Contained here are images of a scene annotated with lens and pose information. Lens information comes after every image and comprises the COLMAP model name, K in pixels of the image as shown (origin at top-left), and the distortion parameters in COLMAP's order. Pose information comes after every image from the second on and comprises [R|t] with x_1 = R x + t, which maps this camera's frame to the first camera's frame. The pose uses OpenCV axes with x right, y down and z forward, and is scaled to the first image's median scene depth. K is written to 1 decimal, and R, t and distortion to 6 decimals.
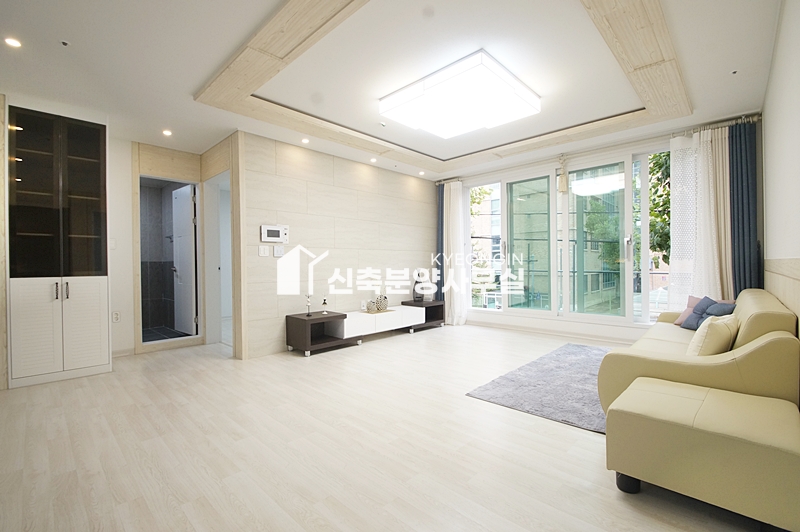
lens RADIAL K [[352.3, 0, 384.9], [0, 352.3, 266.7], [0, 0, 1]] dist [0.016645, -0.015981]
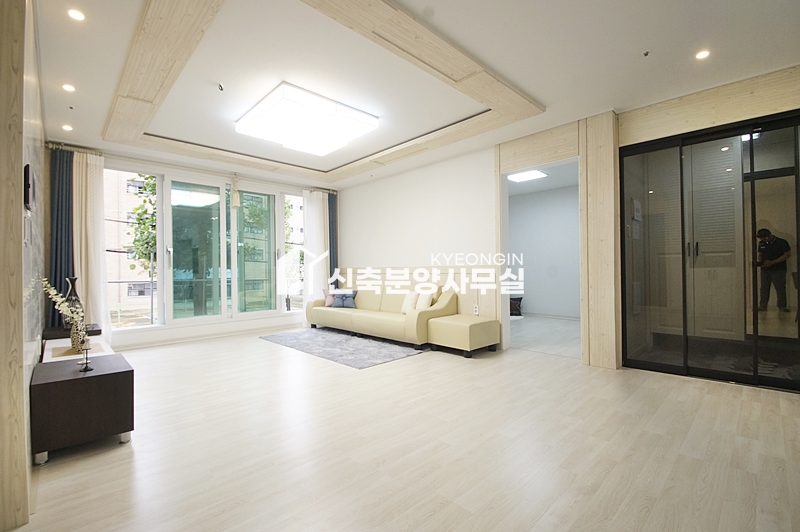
lens RADIAL K [[352.3, 0, 384.9], [0, 352.3, 266.7], [0, 0, 1]] dist [0.016645, -0.015981]
pose [[0.041038, 0.017232, 0.999009, -0.700706], [0.020652, 0.999623, -0.018091, 0.011489], [-0.998944, 0.021374, 0.040667, 0.567693]]
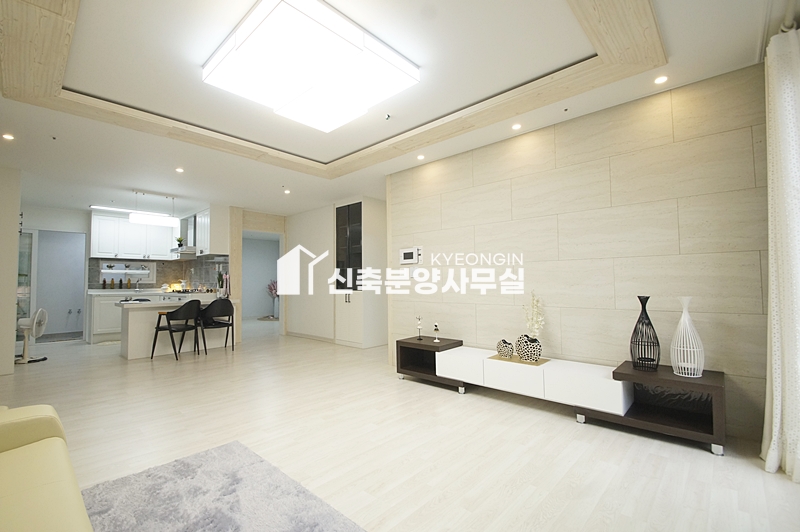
lens RADIAL K [[360.1, 0, 377.5], [0, 360.1, 264.4], [0, 0, 1]] dist [-0.001688, -0.000551]
pose [[0.000434, -0.043652, -0.999047, 0.751759], [0.002542, 0.999044, -0.043651, -0.019910], [0.999997, -0.002521, 0.000544, 0.881330]]
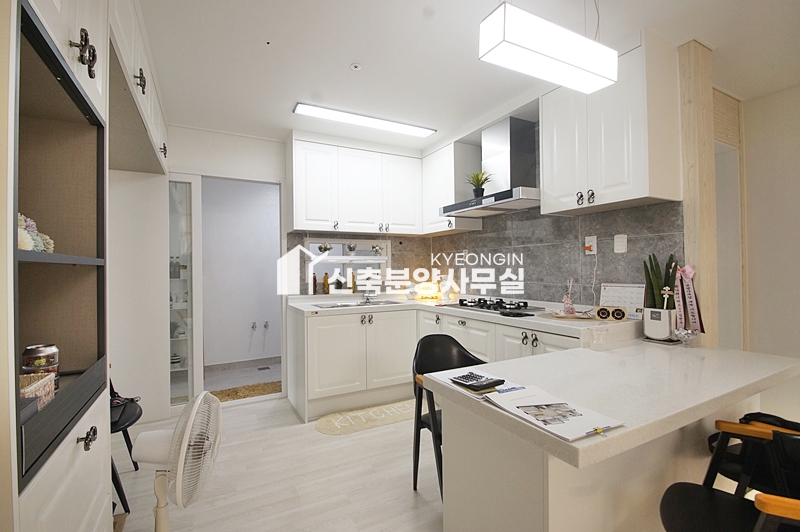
lens RADIAL K [[352.3, 0, 384.9], [0, 352.3, 266.7], [0, 0, 1]] dist [0.016645, -0.015981]
pose [[-0.312183, 0.004577, -0.950011, -0.230800], [0.008699, 0.999960, 0.001959, -0.047079], [0.949982, -0.007653, -0.312210, -0.004379]]
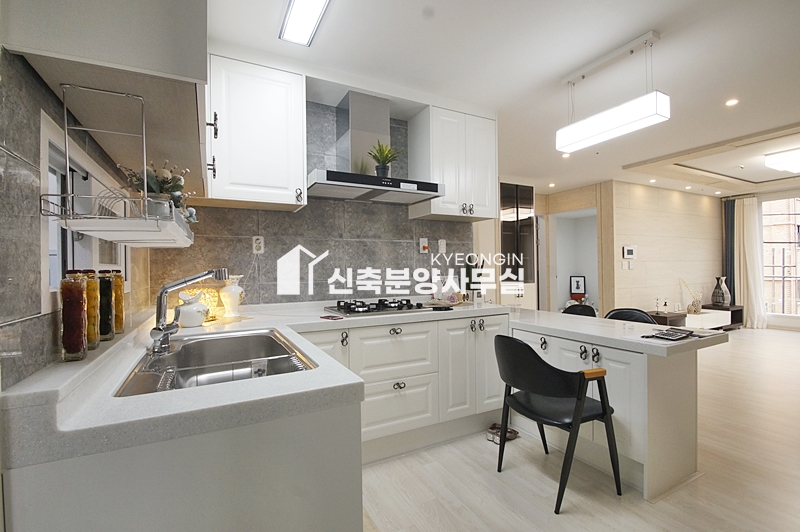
lens RADIAL K [[352.3, 0, 384.9], [0, 352.3, 266.7], [0, 0, 1]] dist [0.016645, -0.015981]
pose [[0.947091, -0.001337, -0.320961, -0.750729], [0.000436, 0.999996, -0.002881, -0.033485], [0.320964, 0.002588, 0.947088, -0.572702]]
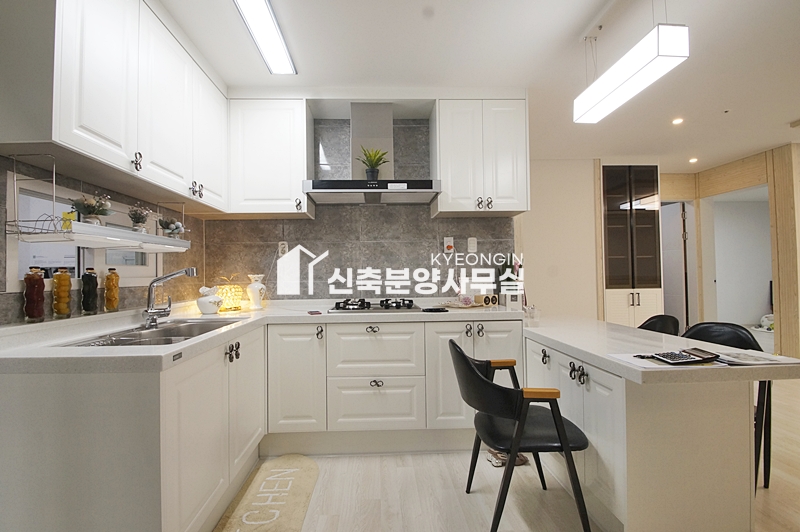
lens RADIAL K [[352.3, 0, 384.9], [0, 352.3, 266.7], [0, 0, 1]] dist [0.016645, -0.015981]
pose [[0.724891, -0.012757, -0.688745, -0.521974], [0.002919, 0.999876, -0.015447, -0.026021], [0.688857, 0.009187, 0.724839, -0.448207]]
